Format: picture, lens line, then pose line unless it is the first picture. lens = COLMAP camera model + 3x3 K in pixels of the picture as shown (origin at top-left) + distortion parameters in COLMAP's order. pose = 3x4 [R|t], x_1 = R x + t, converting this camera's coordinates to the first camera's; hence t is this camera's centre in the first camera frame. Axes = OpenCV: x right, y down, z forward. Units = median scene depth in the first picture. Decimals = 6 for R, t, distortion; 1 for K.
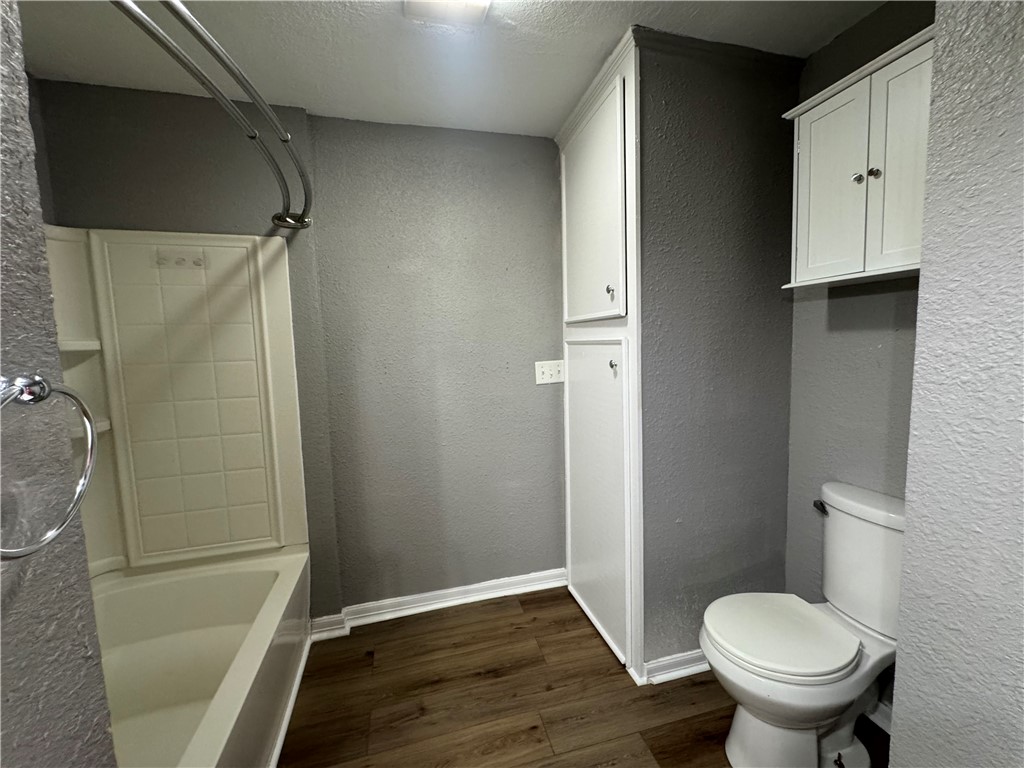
lens RADIAL K [[412.1, 0, 509.6], [0, 412.1, 383.9], [0, 0, 1]] dist [-0.004210, 0.000030]
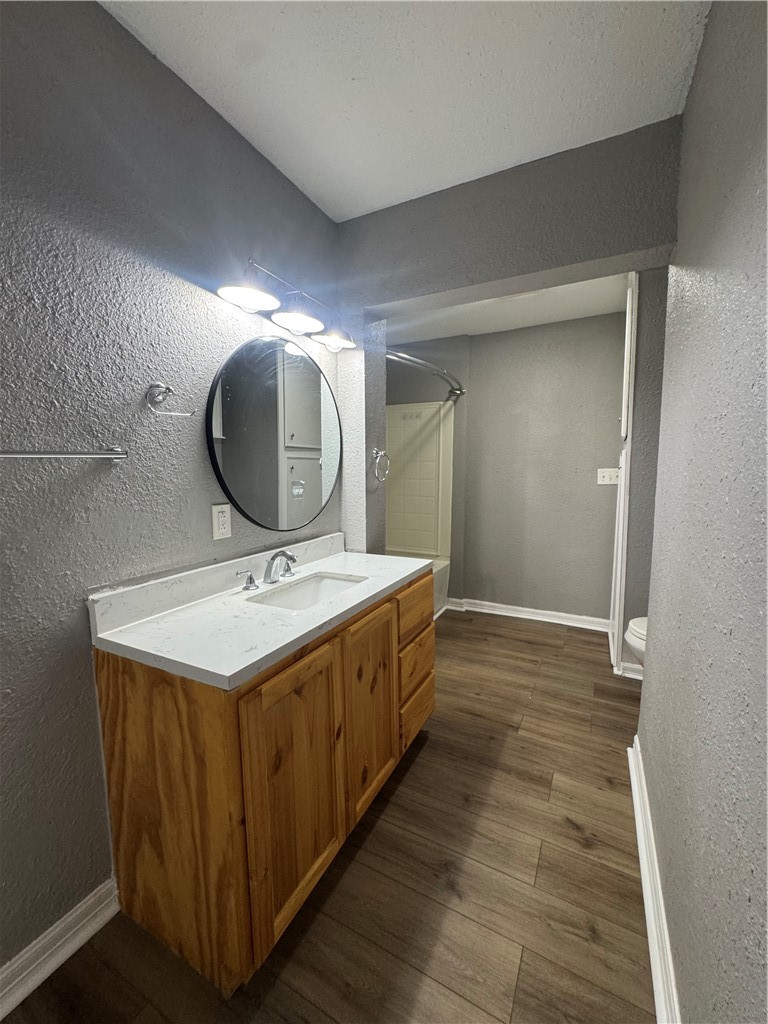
lens RADIAL K [[412.1, 0, 384.4], [0, 412.1, 512.1], [0, 0, 1]] dist [-0.004210, 0.000030]
pose [[0.734991, 0.099227, -0.670777, 0.598610], [-0.087555, 0.994842, 0.051228, 0.107723], [0.672400, 0.021078, 0.739888, -0.688128]]
